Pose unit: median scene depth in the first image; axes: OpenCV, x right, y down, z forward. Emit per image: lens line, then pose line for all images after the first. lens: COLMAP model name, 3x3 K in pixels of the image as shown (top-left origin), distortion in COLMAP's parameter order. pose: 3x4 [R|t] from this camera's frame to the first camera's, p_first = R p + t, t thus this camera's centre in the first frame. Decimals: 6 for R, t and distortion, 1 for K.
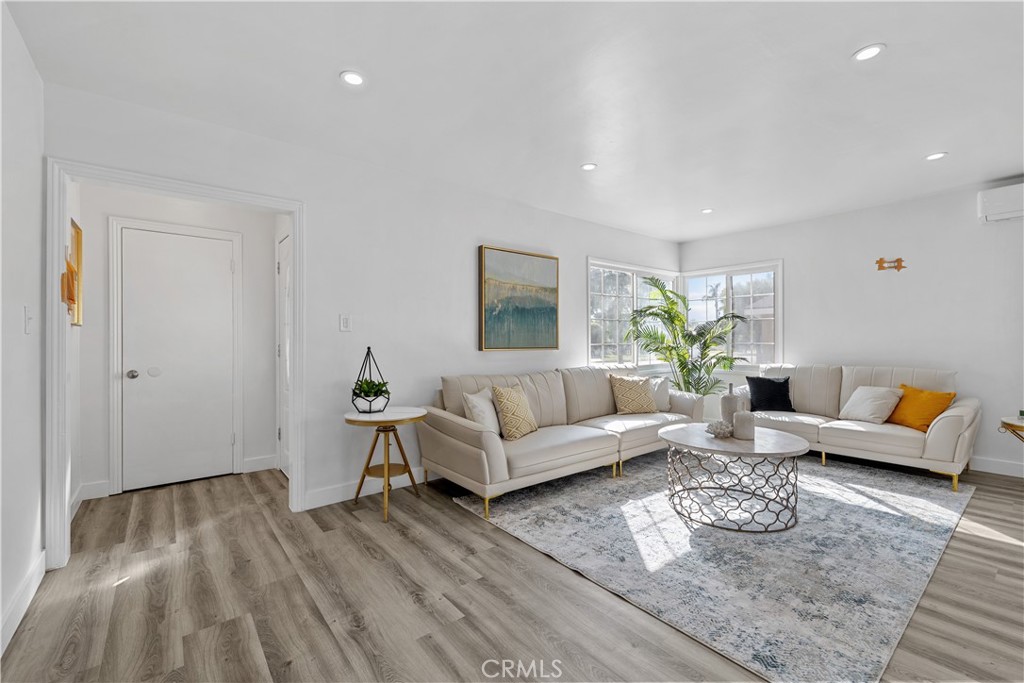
lens RADIAL K [[436.3, 0, 515.3], [0, 436.3, 339.0], [0, 0, 1]] dist [0.001571, 0.000814]
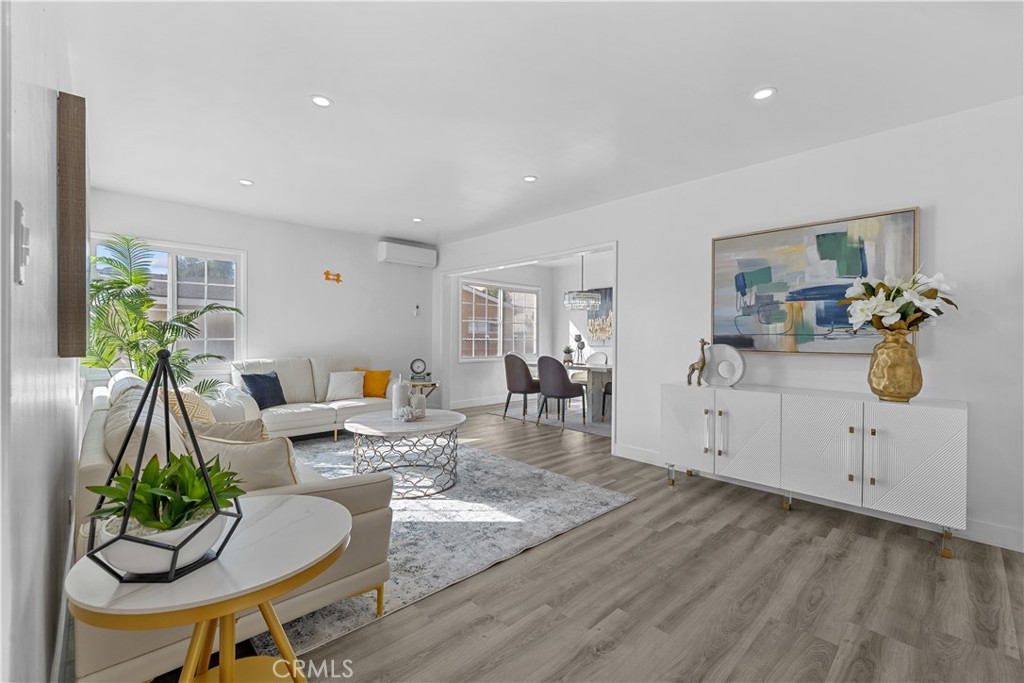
lens RADIAL K [[436.3, 0, 515.6], [0, 436.3, 342.3], [0, 0, 1]] dist [0.001571, 0.000814]
pose [[-0.084349, -0.010723, 0.996379, -0.735605], [-0.005461, 0.999932, 0.010299, 0.008948], [-0.996421, -0.004572, -0.084402, 0.892731]]
